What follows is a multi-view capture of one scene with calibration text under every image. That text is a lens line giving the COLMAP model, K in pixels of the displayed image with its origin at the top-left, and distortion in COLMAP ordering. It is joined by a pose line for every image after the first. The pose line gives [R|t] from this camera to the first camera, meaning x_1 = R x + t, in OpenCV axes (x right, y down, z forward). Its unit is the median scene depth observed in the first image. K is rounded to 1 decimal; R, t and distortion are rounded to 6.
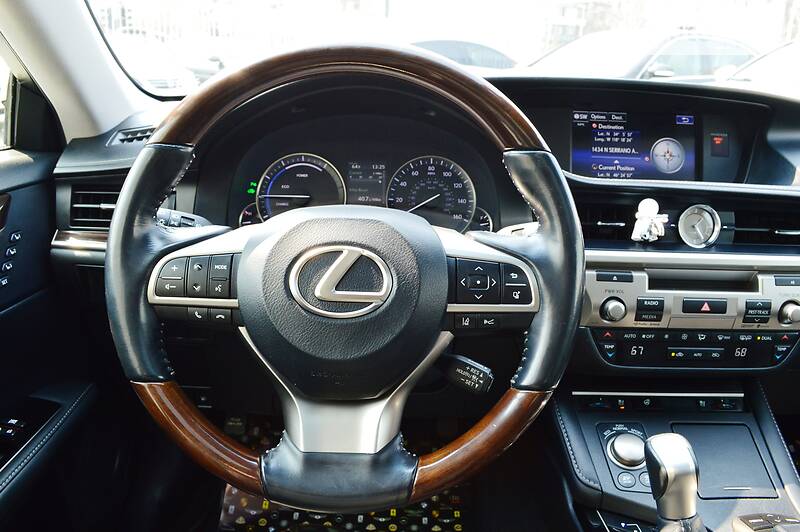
lens RADIAL K [[631.3, 0, 403.3], [0, 631.3, 258.7], [0, 0, 1]] dist [-0.086289, 0.014882]
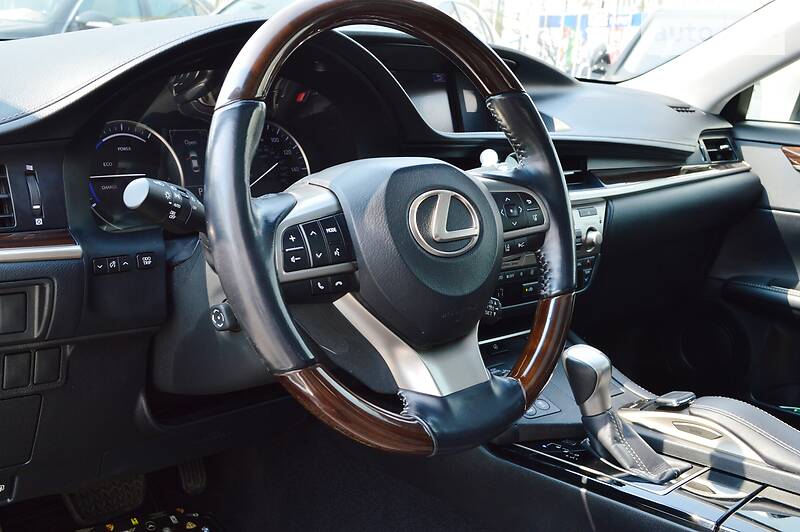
lens RADIAL K [[932.0, 0, 398.8], [0, 932.0, 261.2], [0, 0, 1]] dist [0.021213, 0.000000]
pose [[0.719416, -0.127319, 0.682811, -0.846438], [0.156058, 0.987551, 0.019717, 0.037855], [-0.676821, 0.092374, 0.730329, -0.045845]]
